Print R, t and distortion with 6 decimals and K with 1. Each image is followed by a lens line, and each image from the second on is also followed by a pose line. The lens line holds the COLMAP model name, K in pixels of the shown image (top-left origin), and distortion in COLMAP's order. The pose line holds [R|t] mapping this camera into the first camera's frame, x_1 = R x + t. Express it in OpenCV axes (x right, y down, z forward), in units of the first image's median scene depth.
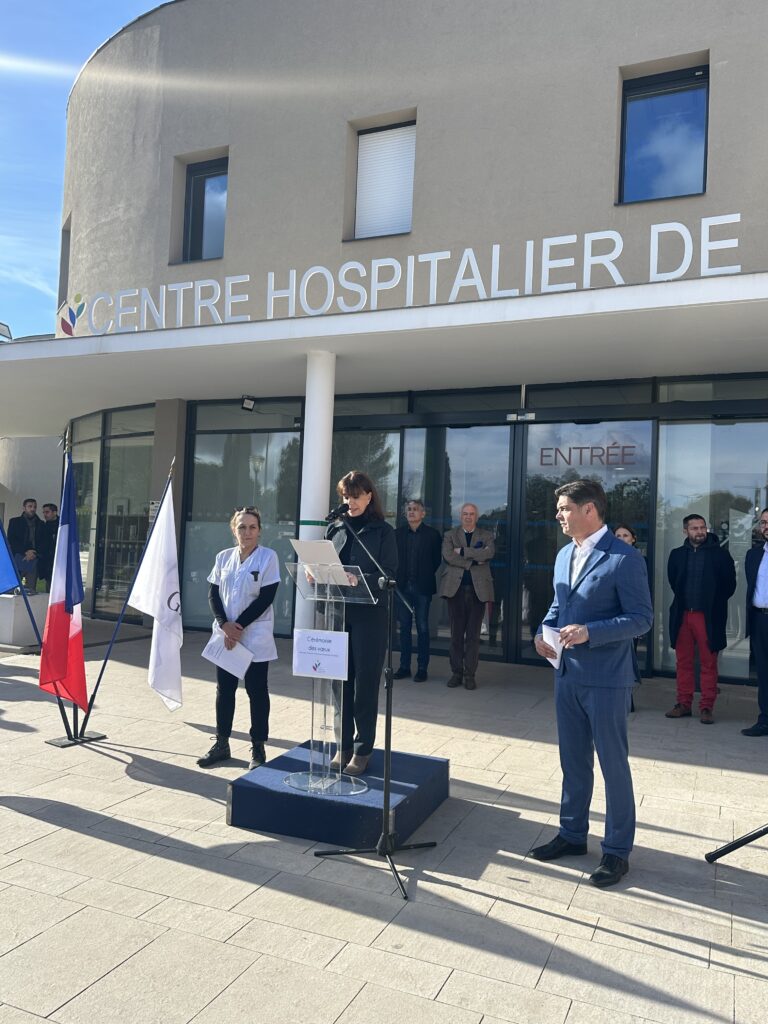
lens RADIAL K [[793.2, 0, 378.1], [0, 793.2, 511.6], [0, 0, 1]] dist [0.081181, -0.082107]
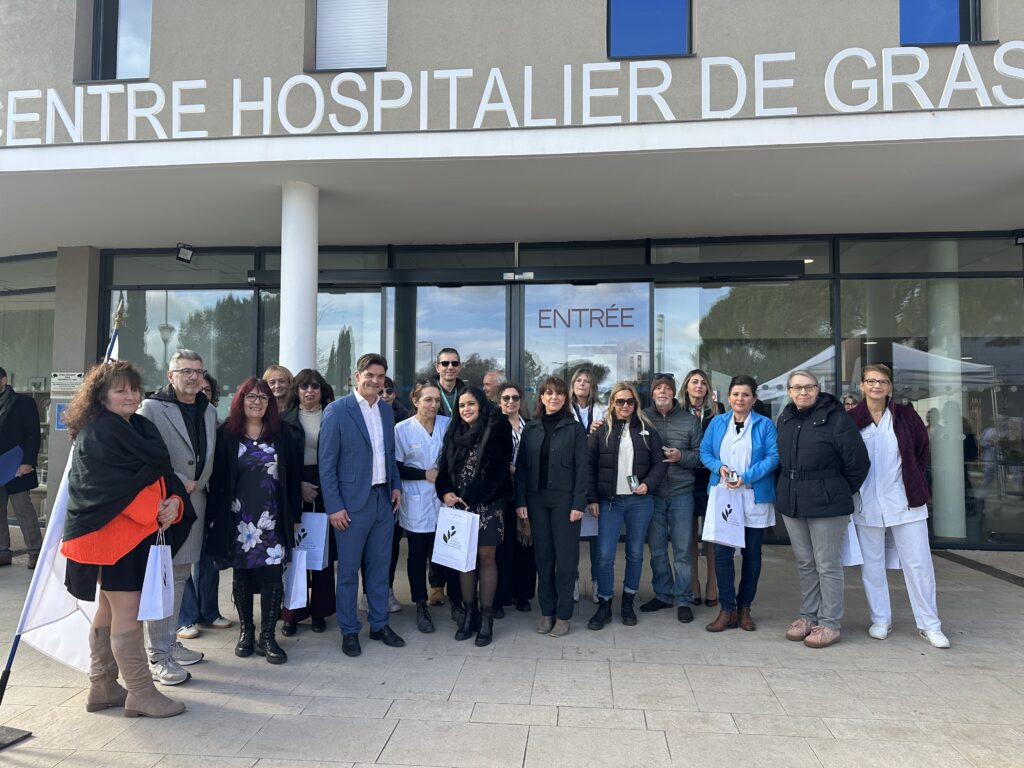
lens RADIAL K [[715.8, 0, 510.7], [0, 715.8, 386.2], [0, 0, 1]] dist [0.035017, -0.039502]
pose [[0.949658, -0.018811, 0.312724, -0.110378], [0.017953, 0.999823, 0.005620, 0.006652], [-0.312774, 0.000277, 0.949828, 0.249305]]
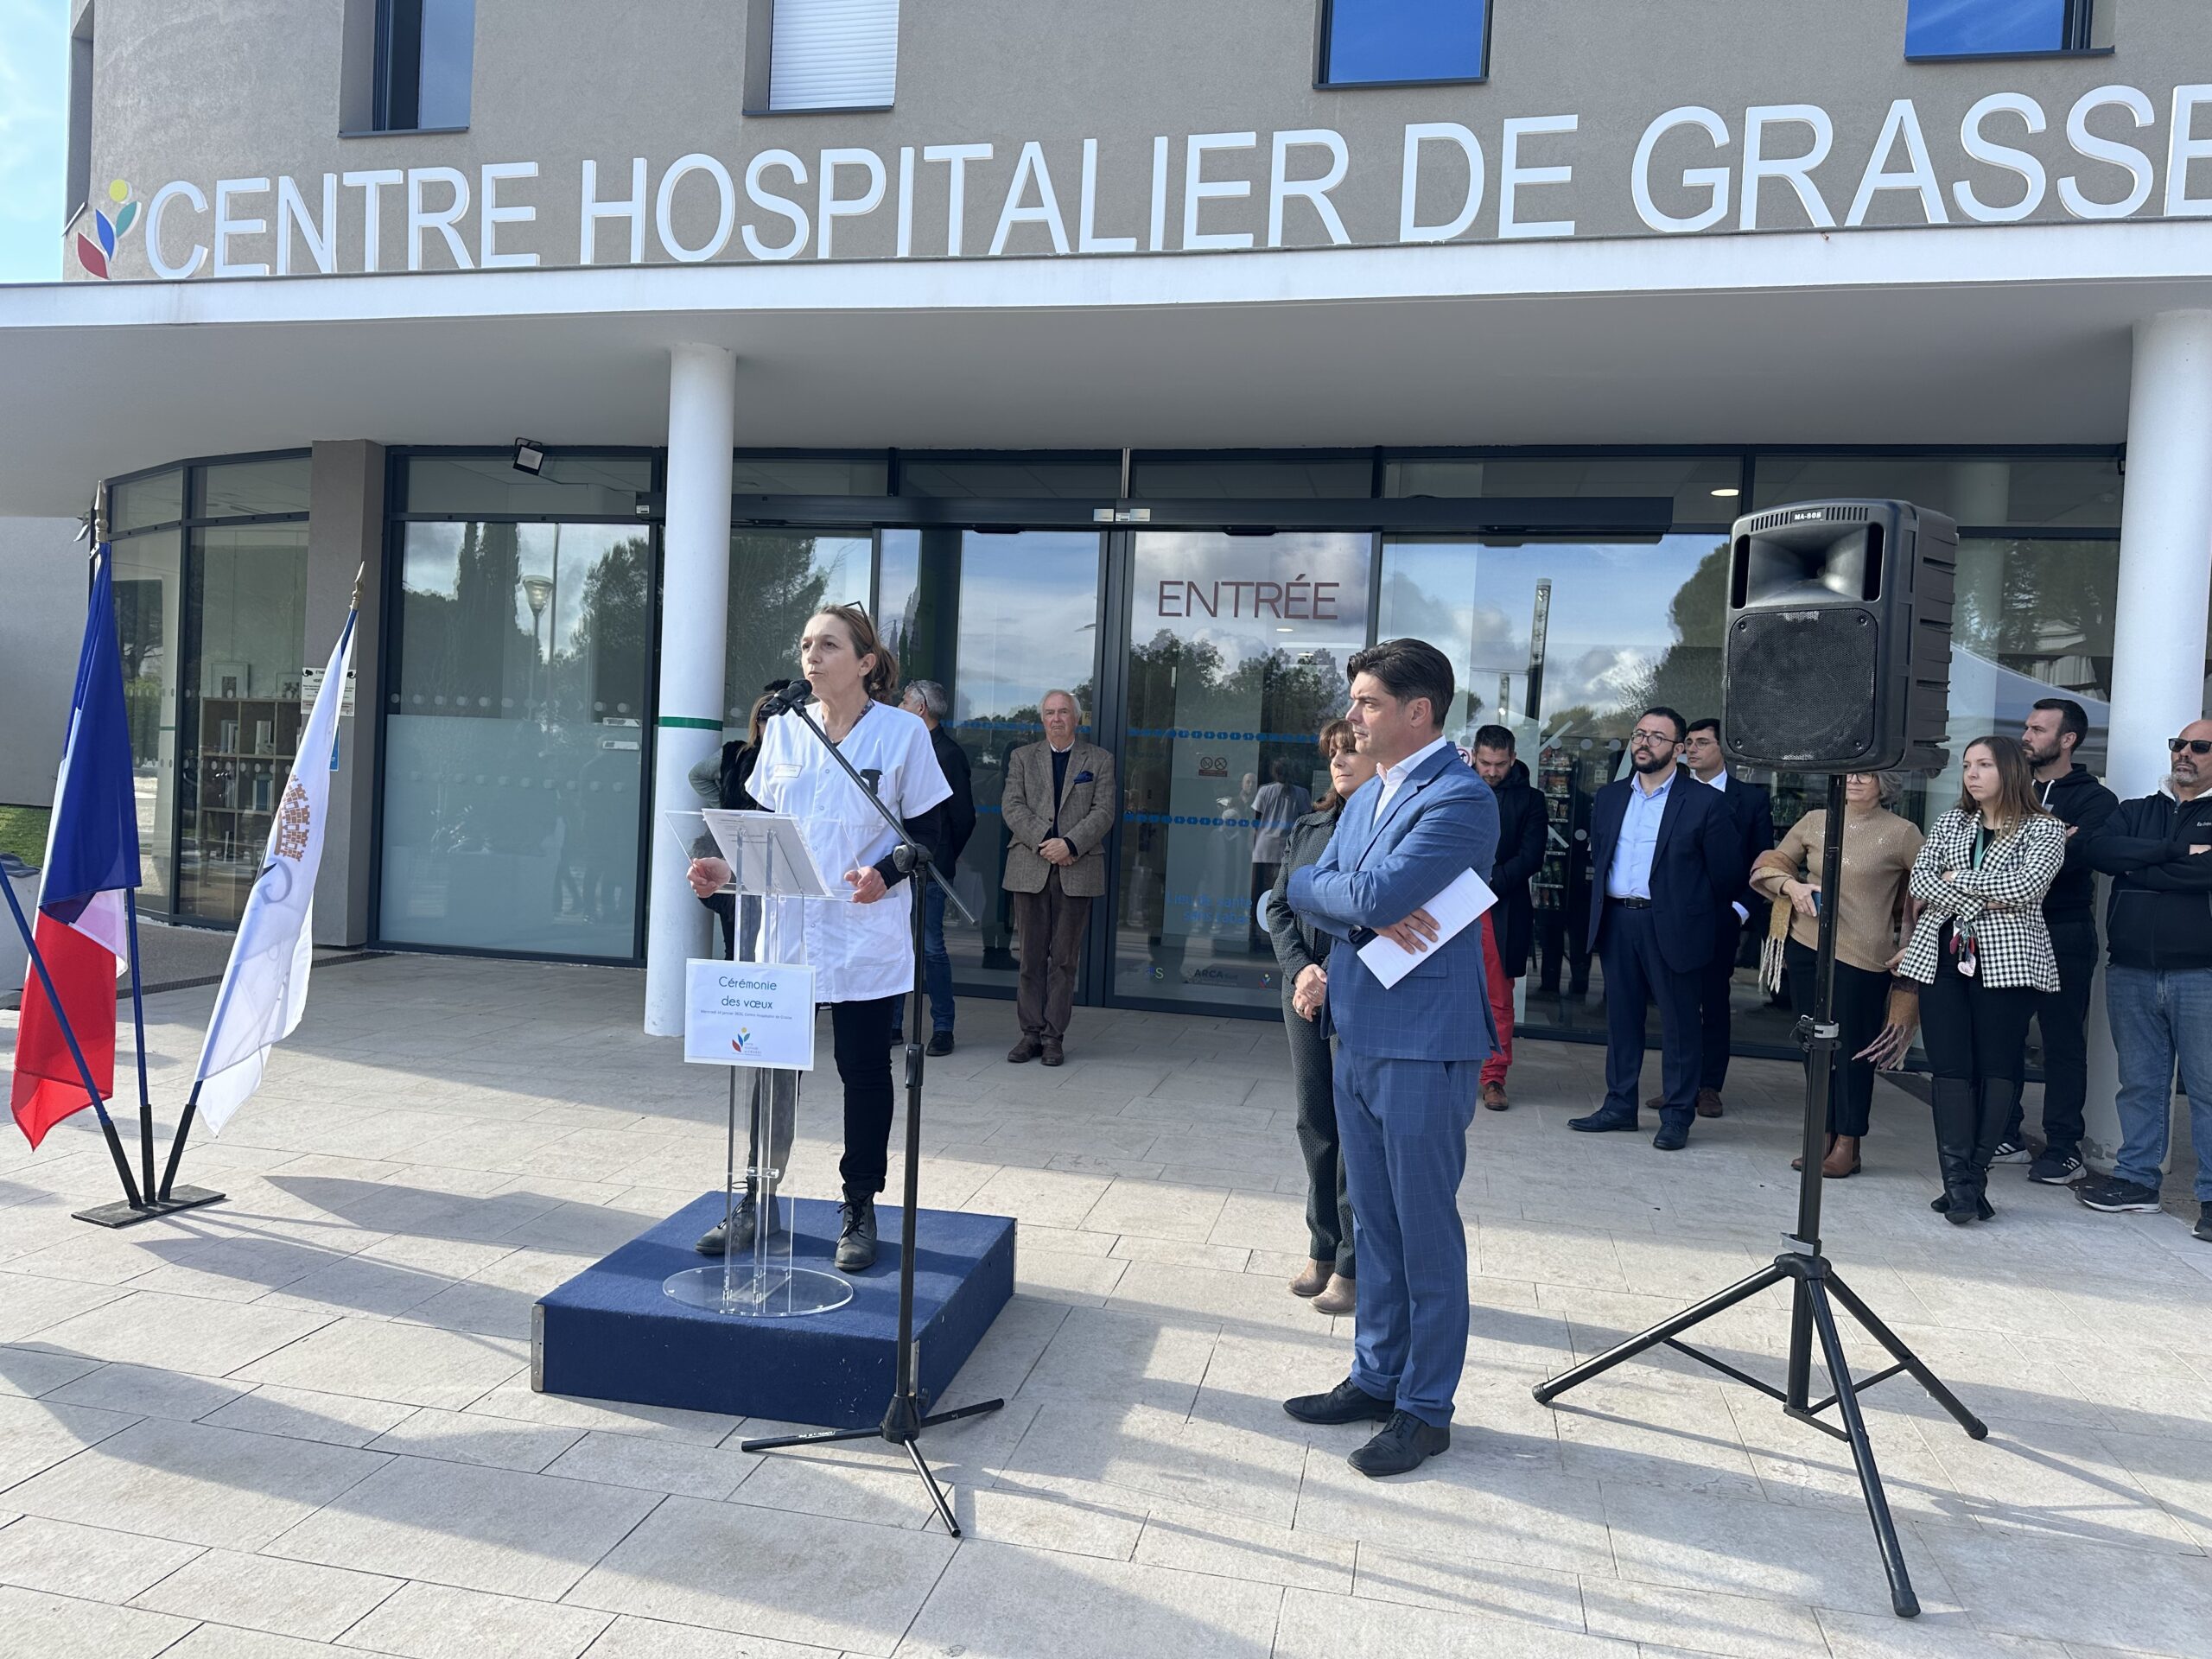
lens RADIAL K [[1546.3, 0, 1102.0], [0, 1546.3, 842.5], [0, 0, 1]] dist [0.035017, -0.039502]
pose [[0.980183, 0.002000, 0.198086, -0.025102], [-0.019038, 0.996272, 0.084142, 0.003449], [-0.197179, -0.086246, 0.976566, 0.060730]]
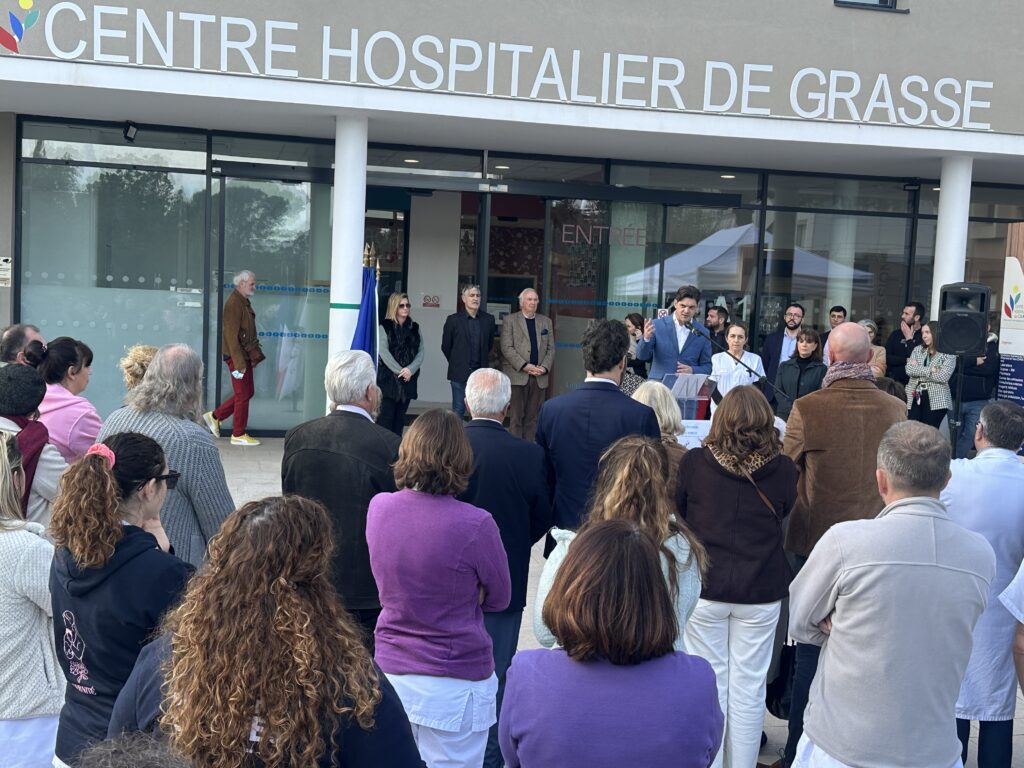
lens RADIAL K [[1285.0, 0, 512.3], [0, 1285.0, 389.1], [0, 0, 1]] dist [0.126136, 0.000000]
pose [[0.799149, -0.049772, 0.599069, -0.898581], [-0.040261, 0.989897, 0.135951, -0.109622], [-0.599784, -0.132764, 0.789071, -0.335403]]
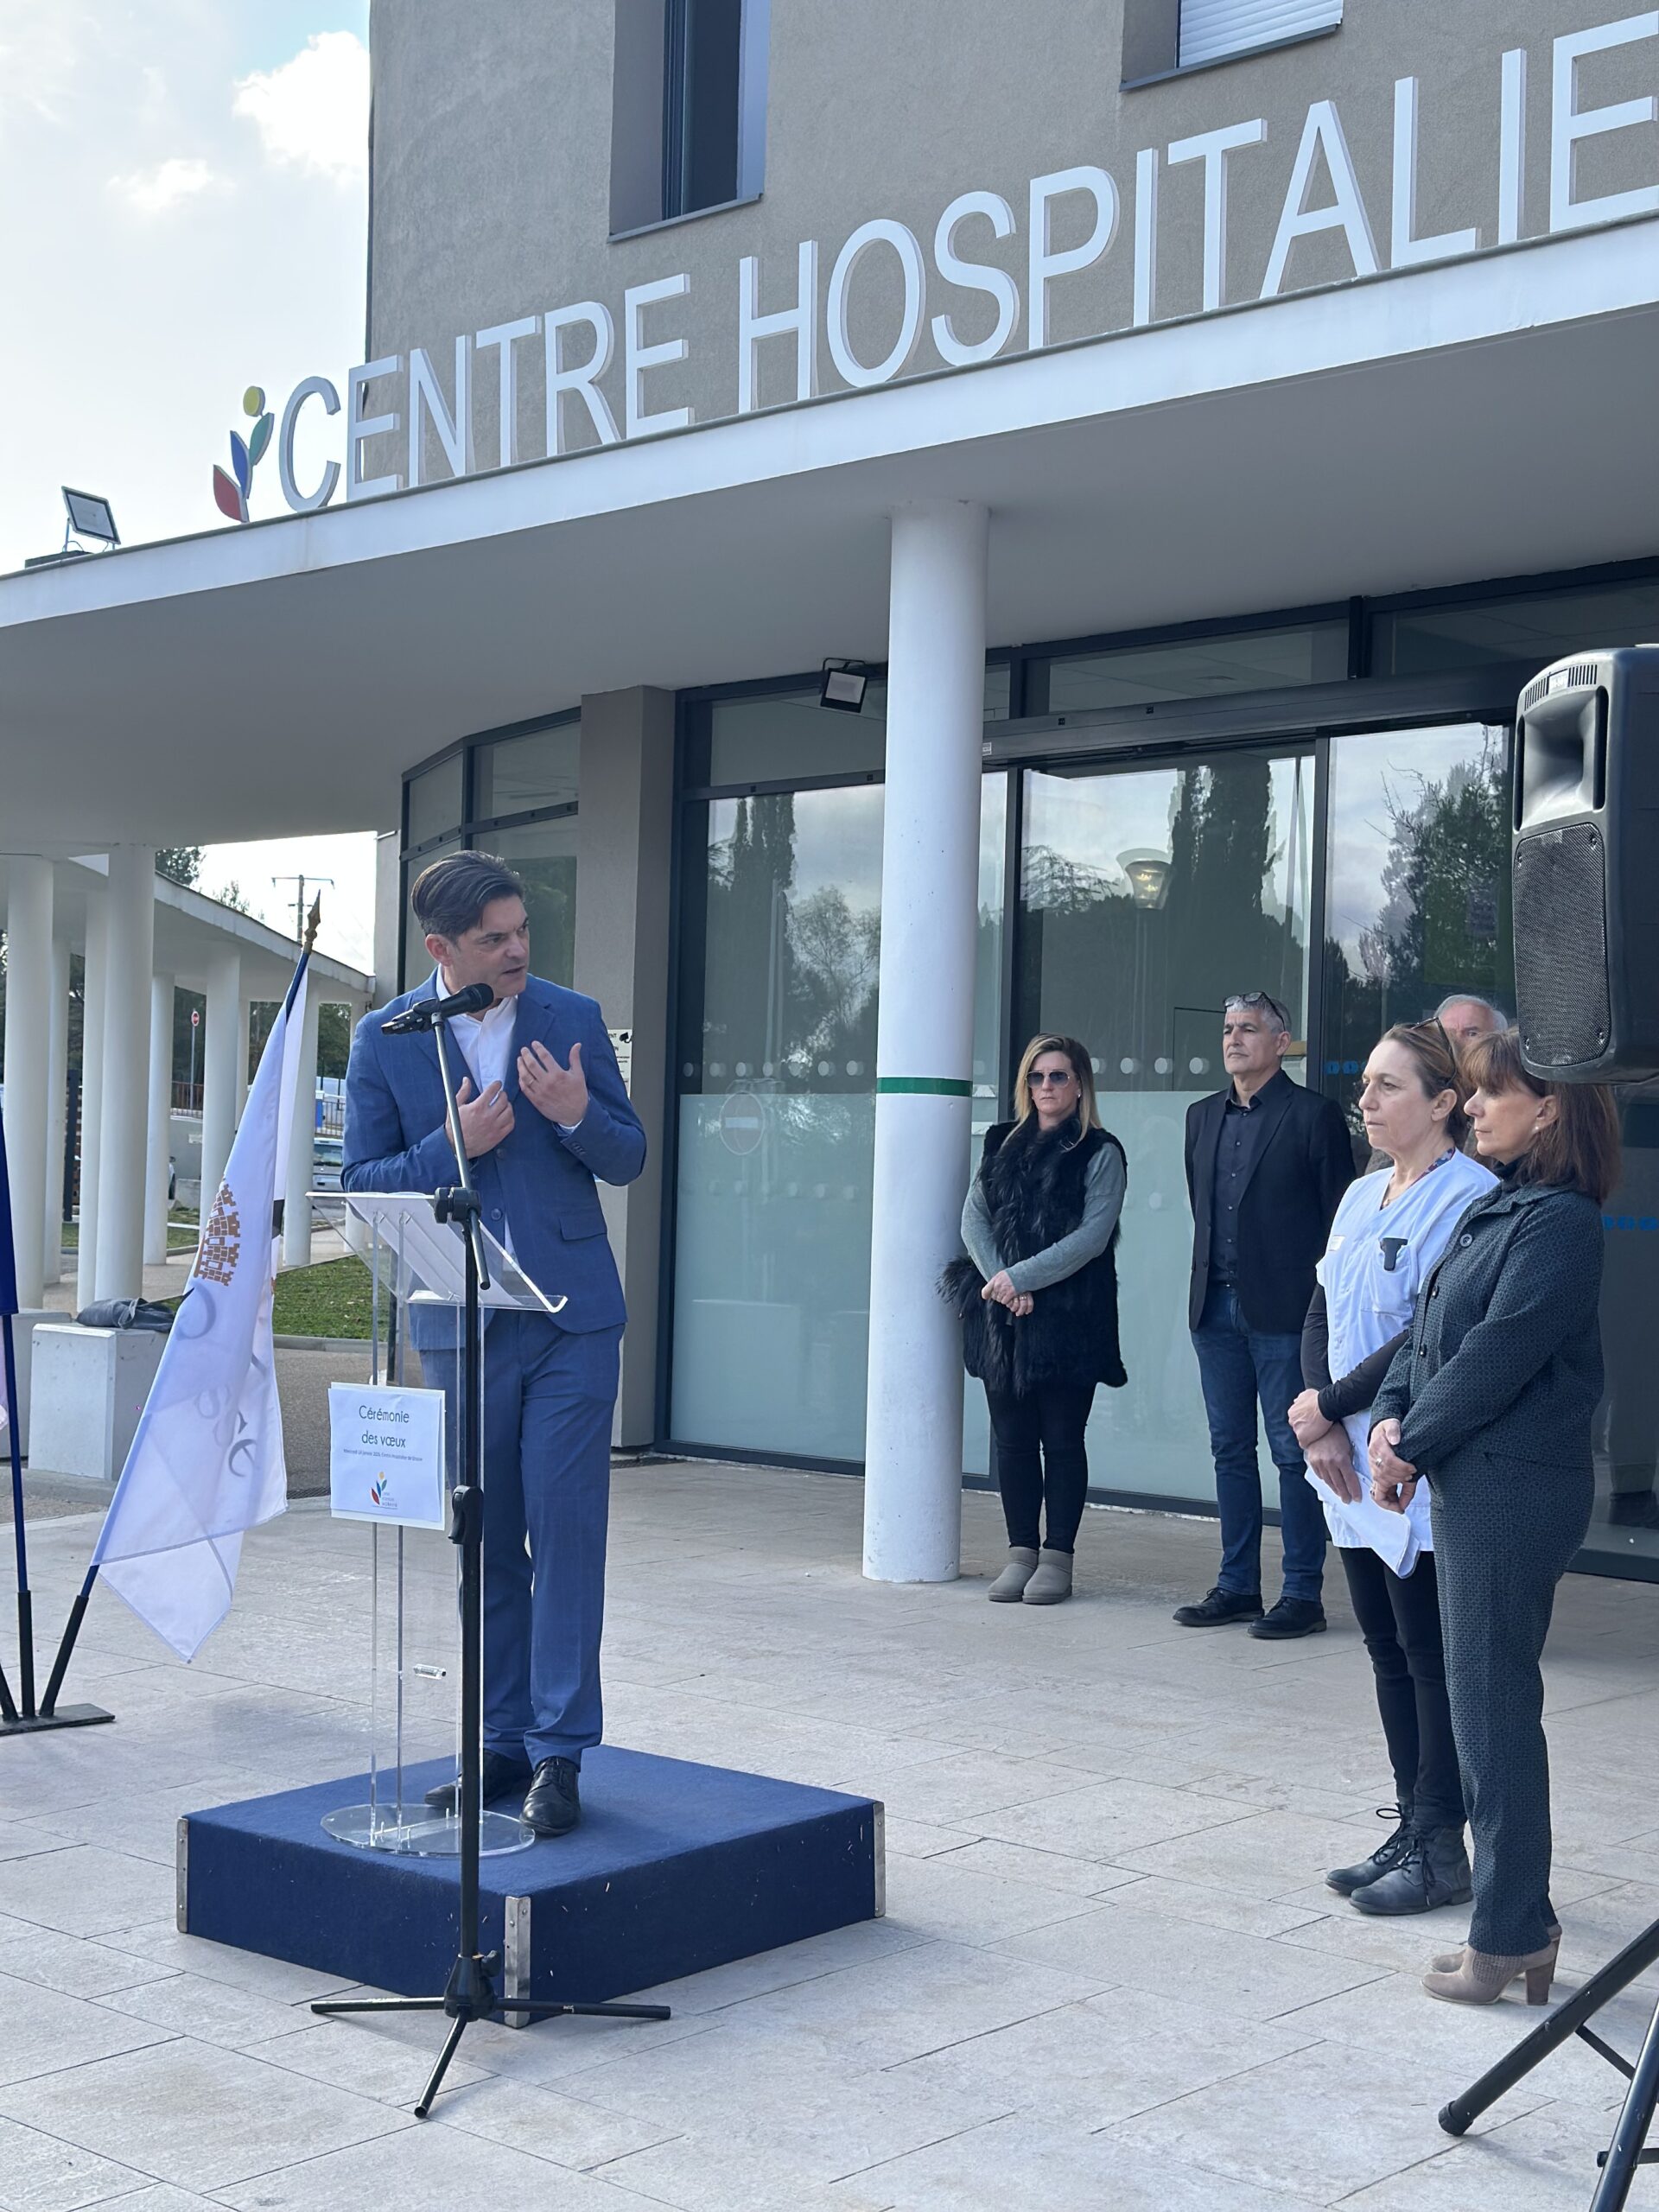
lens RADIAL K [[3063.6, 0, 814.6], [0, 3063.6, 1113.8], [0, 0, 1]] dist [0.125467, 0.000000]
pose [[0.940691, -0.022980, -0.338486, 0.291324], [0.028257, 0.999544, 0.010670, 0.012479], [0.338086, -0.019602, 0.940911, -0.099349]]
